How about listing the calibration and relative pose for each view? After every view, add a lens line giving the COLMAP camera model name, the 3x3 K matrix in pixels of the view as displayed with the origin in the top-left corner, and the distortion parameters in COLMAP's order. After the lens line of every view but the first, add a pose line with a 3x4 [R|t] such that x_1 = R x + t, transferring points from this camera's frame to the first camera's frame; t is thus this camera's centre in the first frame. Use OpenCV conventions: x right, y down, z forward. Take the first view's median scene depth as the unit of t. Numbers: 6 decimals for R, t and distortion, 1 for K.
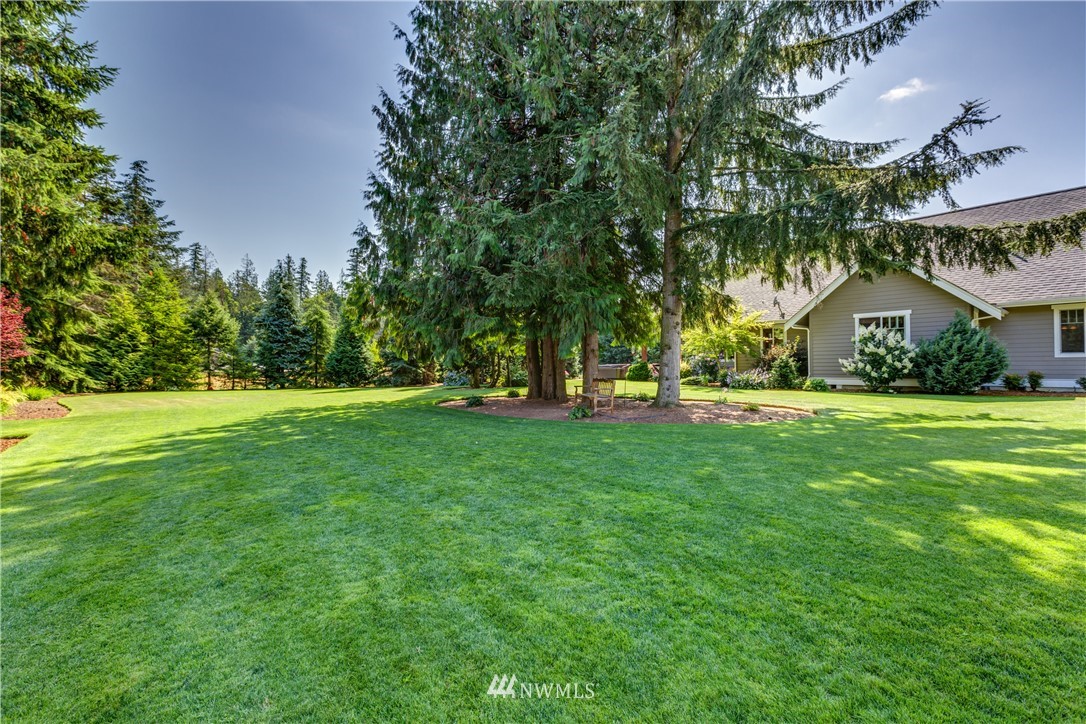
lens RADIAL K [[482.8, 0, 543.0], [0, 482.8, 362.0], [0, 0, 1]] dist [0.000158, 0.000016]
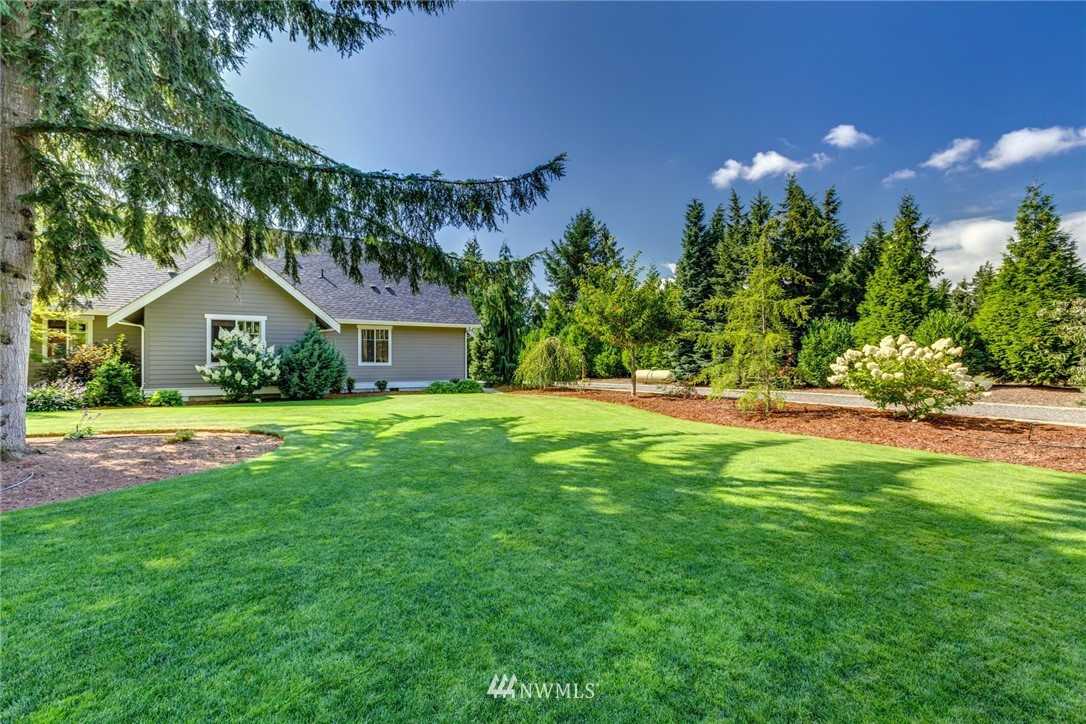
lens RADIAL K [[482.8, 0, 543.0], [0, 482.8, 362.0], [0, 0, 1]] dist [0.000158, 0.000016]
pose [[0.209688, 0.015594, 0.977644, -0.088906], [-0.001105, 0.999876, -0.015711, 0.000285], [-0.977768, 0.002214, 0.209679, 0.260374]]
